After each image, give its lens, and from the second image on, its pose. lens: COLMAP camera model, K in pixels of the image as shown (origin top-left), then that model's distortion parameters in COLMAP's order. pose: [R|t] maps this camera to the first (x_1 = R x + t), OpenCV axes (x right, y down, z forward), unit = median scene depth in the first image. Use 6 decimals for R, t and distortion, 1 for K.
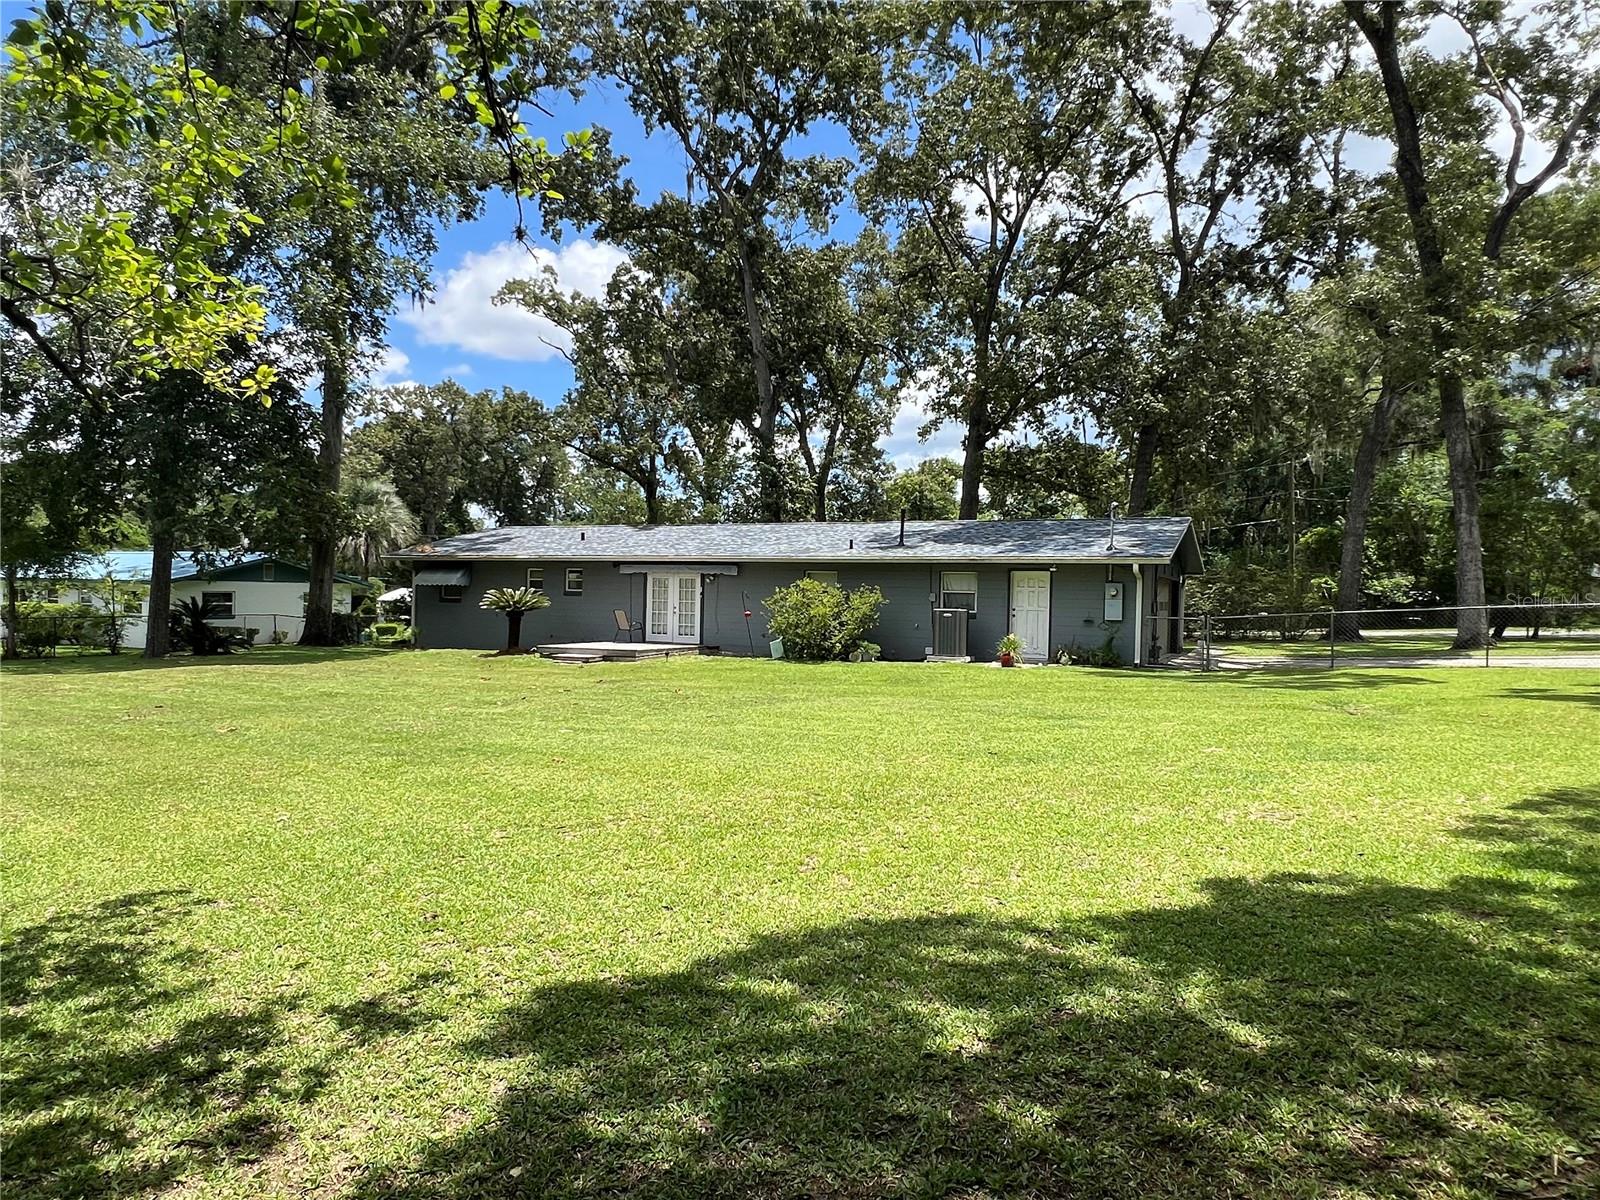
lens RADIAL K [[983.5, 0, 795.1], [0, 983.5, 603.3], [0, 0, 1]] dist [-0.001354, -0.000448]
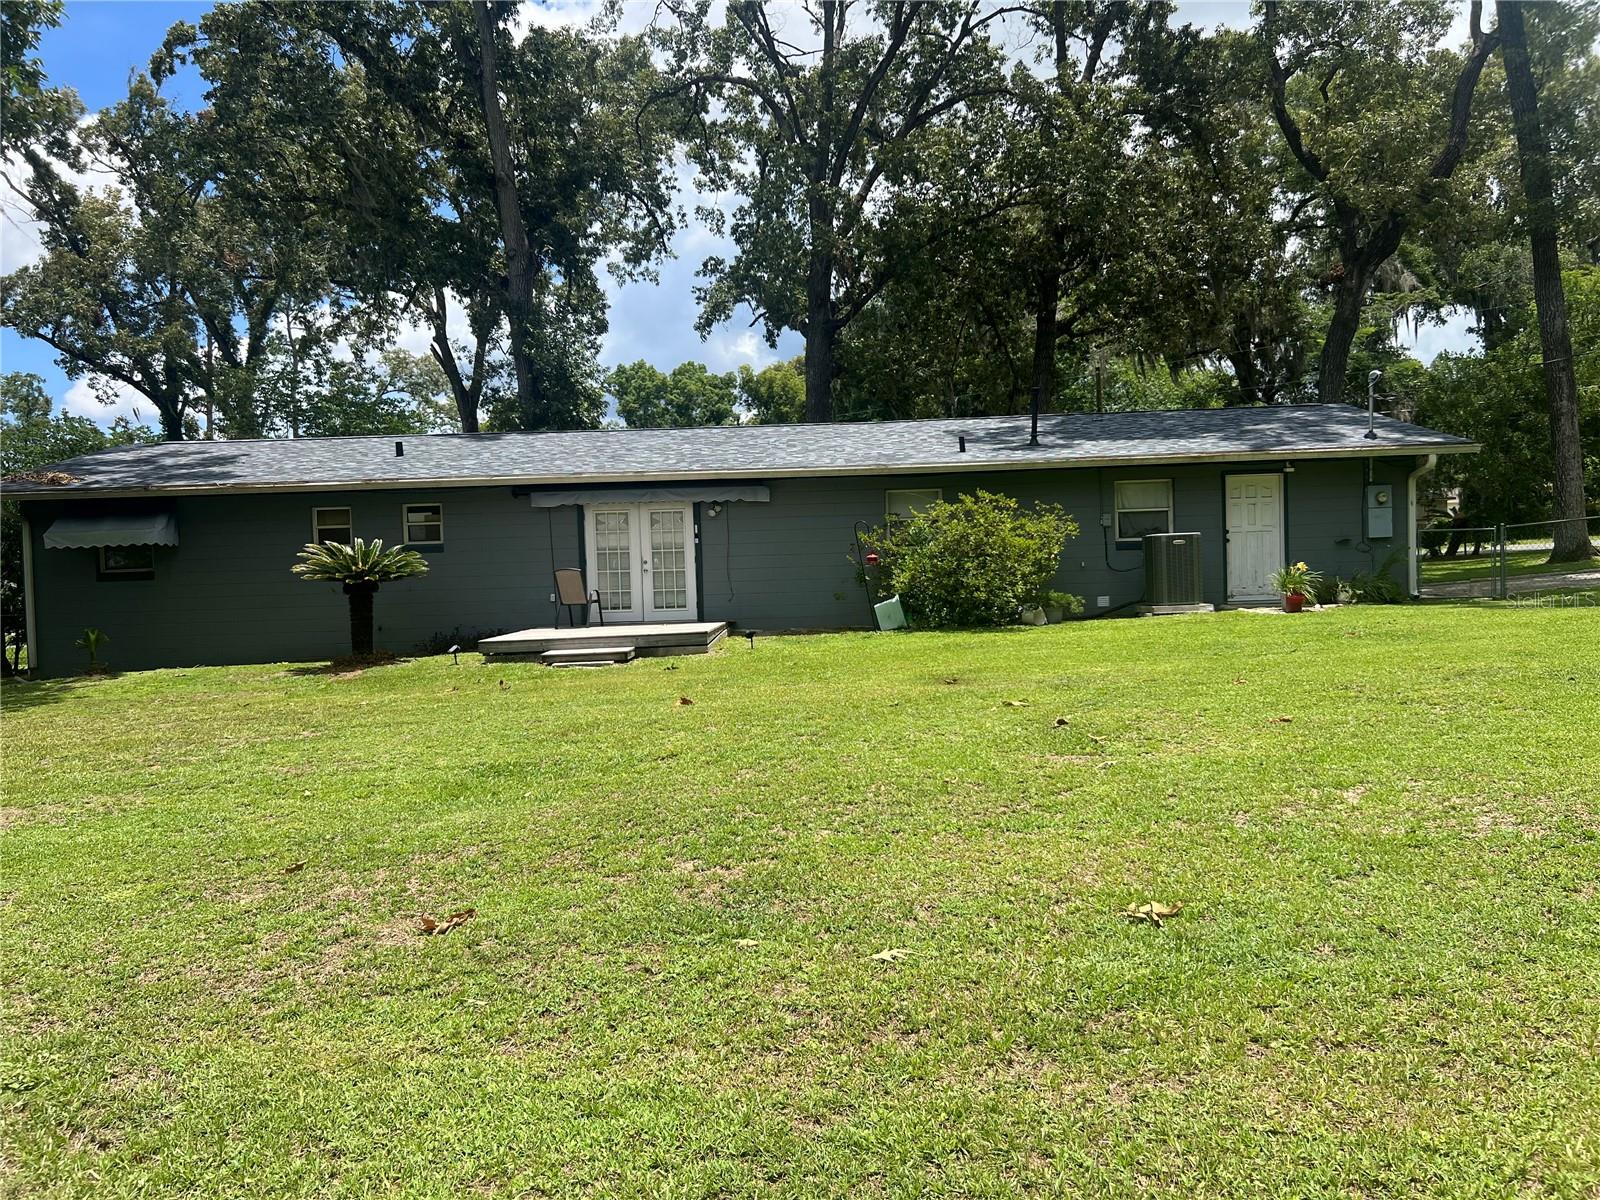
lens RADIAL K [[1197.6, 0, 798.1], [0, 1197.6, 607.4], [0, 0, 1]] dist [0.077942, -0.122606]
pose [[0.906478, -0.064502, 0.417296, -0.348625], [0.053899, 0.997855, 0.037158, 0.010276], [-0.418798, -0.011191, 0.908010, 0.318972]]
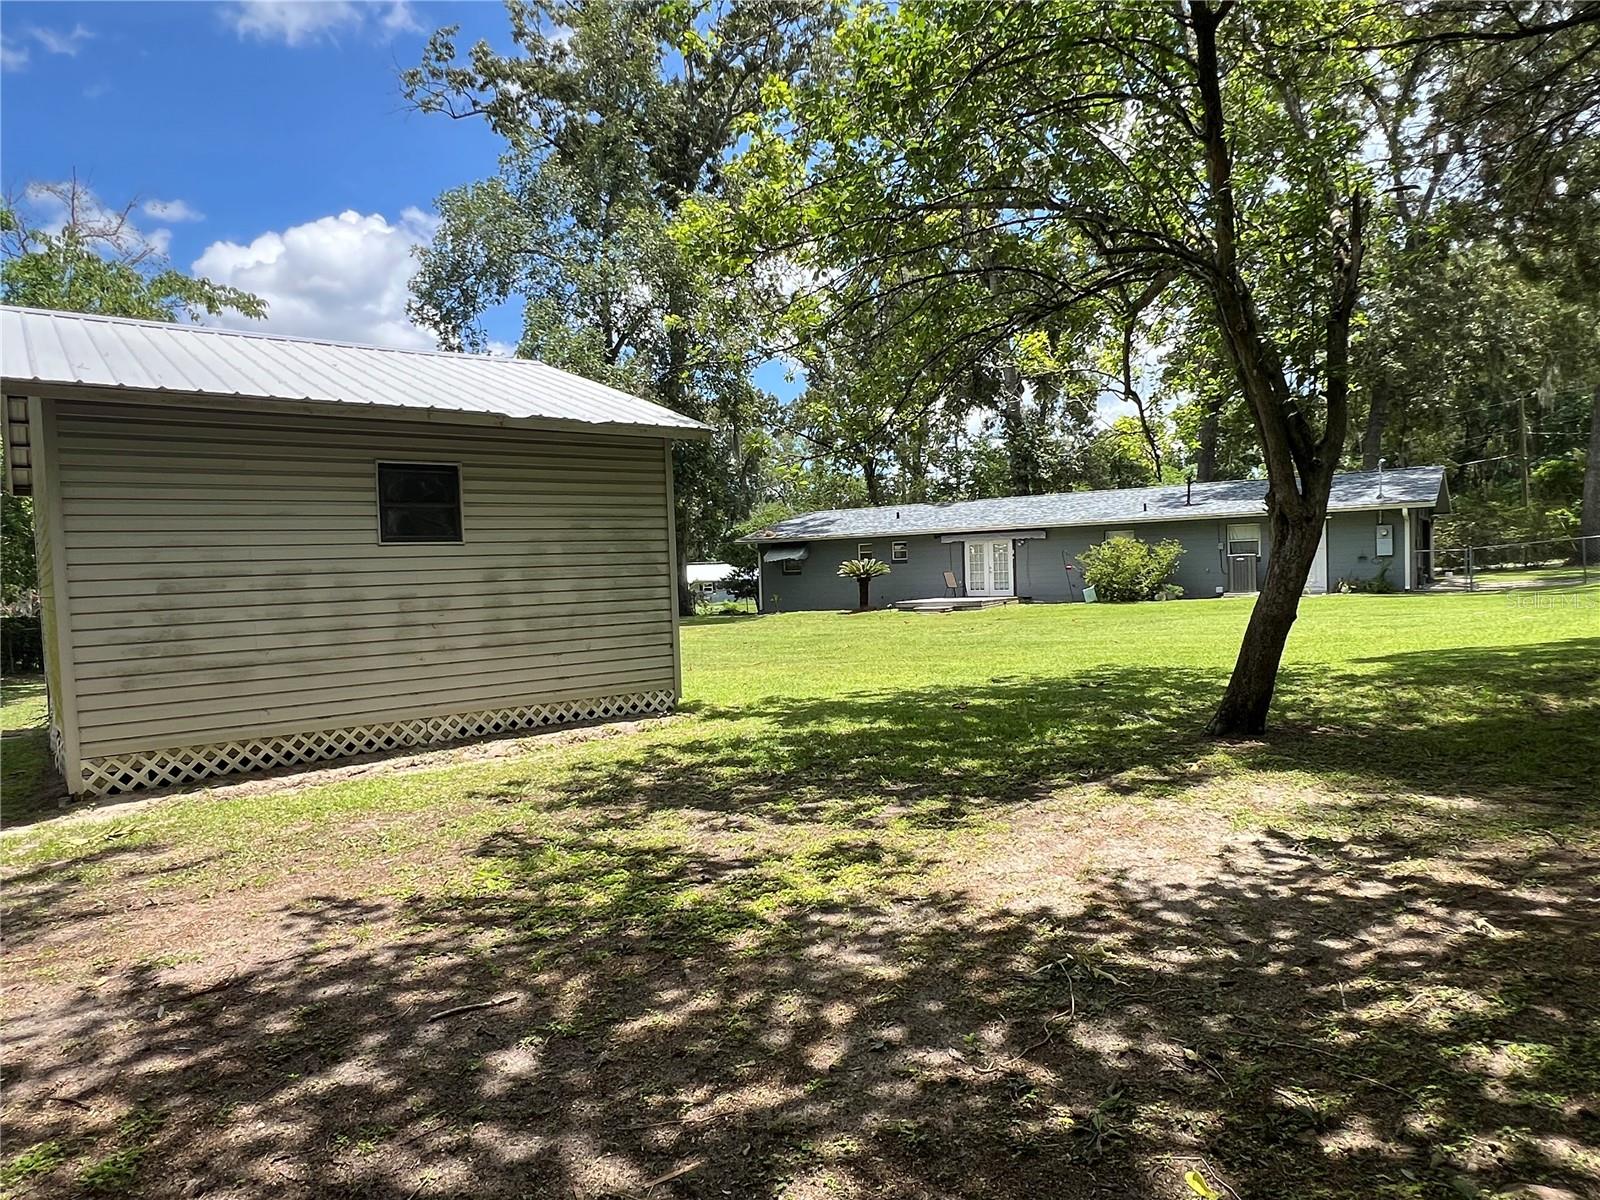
lens RADIAL K [[983.5, 0, 795.1], [0, 983.5, 603.3], [0, 0, 1]] dist [-0.001354, -0.000448]
pose [[0.985530, -0.050269, -0.161874, -0.170956], [0.054981, 0.998180, 0.024762, 0.005049], [0.160334, -0.033304, 0.986501, -0.273602]]
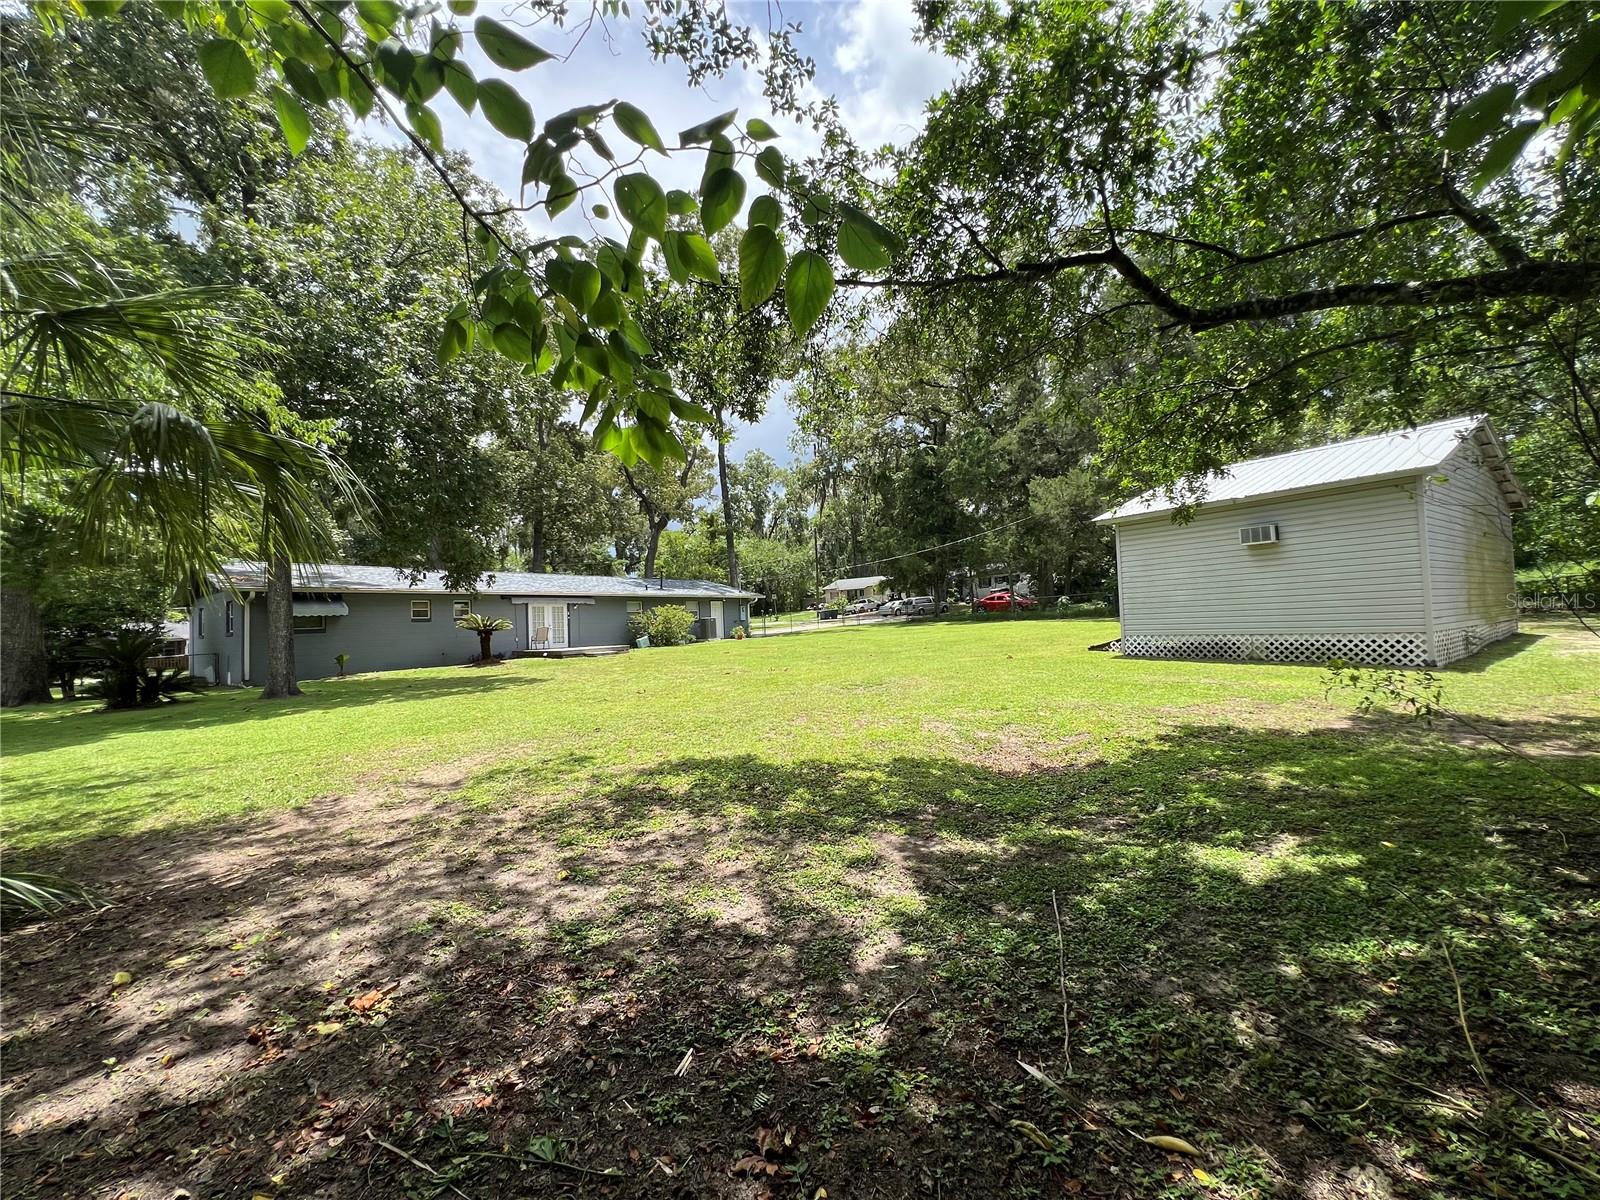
lens RADIAL K [[642.3, 0, 800.0], [0, 642.3, 600.0], [0, 0, 1]] dist [-0.002803, 0.000112]
pose [[0.209061, 0.002566, 0.977899, -1.063485], [0.043493, 0.998983, -0.011920, -0.006186], [-0.976935, 0.045024, 0.208737, 0.408492]]
